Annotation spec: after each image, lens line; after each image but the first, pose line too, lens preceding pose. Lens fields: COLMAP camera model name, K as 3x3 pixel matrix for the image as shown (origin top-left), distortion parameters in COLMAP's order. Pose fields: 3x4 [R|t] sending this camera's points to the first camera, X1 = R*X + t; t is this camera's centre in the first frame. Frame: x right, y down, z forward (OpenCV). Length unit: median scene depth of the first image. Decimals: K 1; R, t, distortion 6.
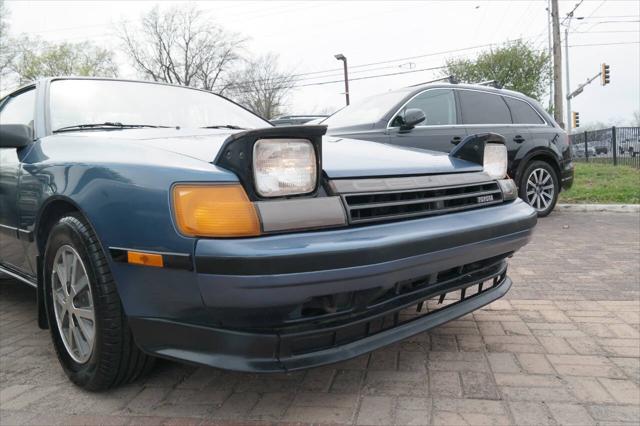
lens RADIAL K [[514.9, 0, 320.0], [0, 514.9, 213.0], [0, 0, 1]] dist [0.011877, 0.002322]
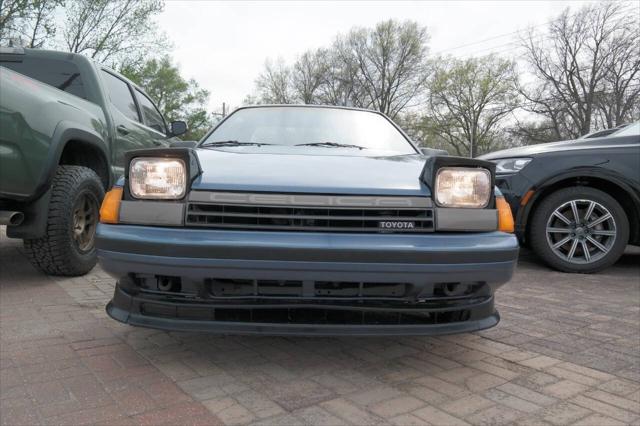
lens RADIAL K [[514.9, 0, 320.0], [0, 514.9, 213.0], [0, 0, 1]] dist [0.011877, 0.002322]
pose [[0.736484, 0.097996, -0.669319, 0.789780], [-0.108271, 0.993772, 0.026364, -0.054352], [0.667734, 0.053051, 0.742507, 0.182756]]
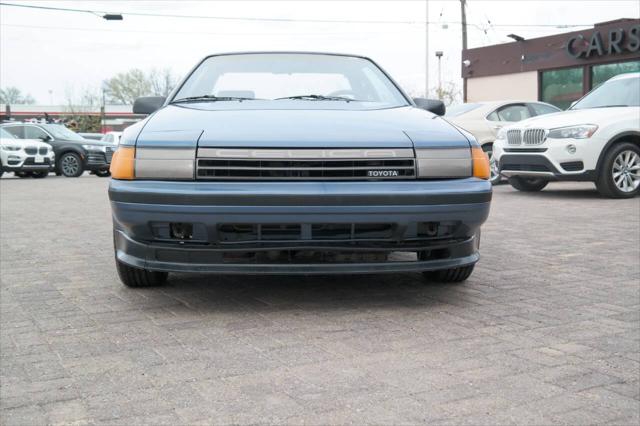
lens RADIAL K [[772.4, 0, 320.0], [0, 772.4, 213.0], [0, 0, 1]] dist [0.006614, 0.299254]
pose [[0.768290, 0.099868, -0.632263, 1.162457], [-0.082884, 0.994960, 0.056441, -0.023255], [0.634713, 0.009041, 0.772695, -0.311754]]
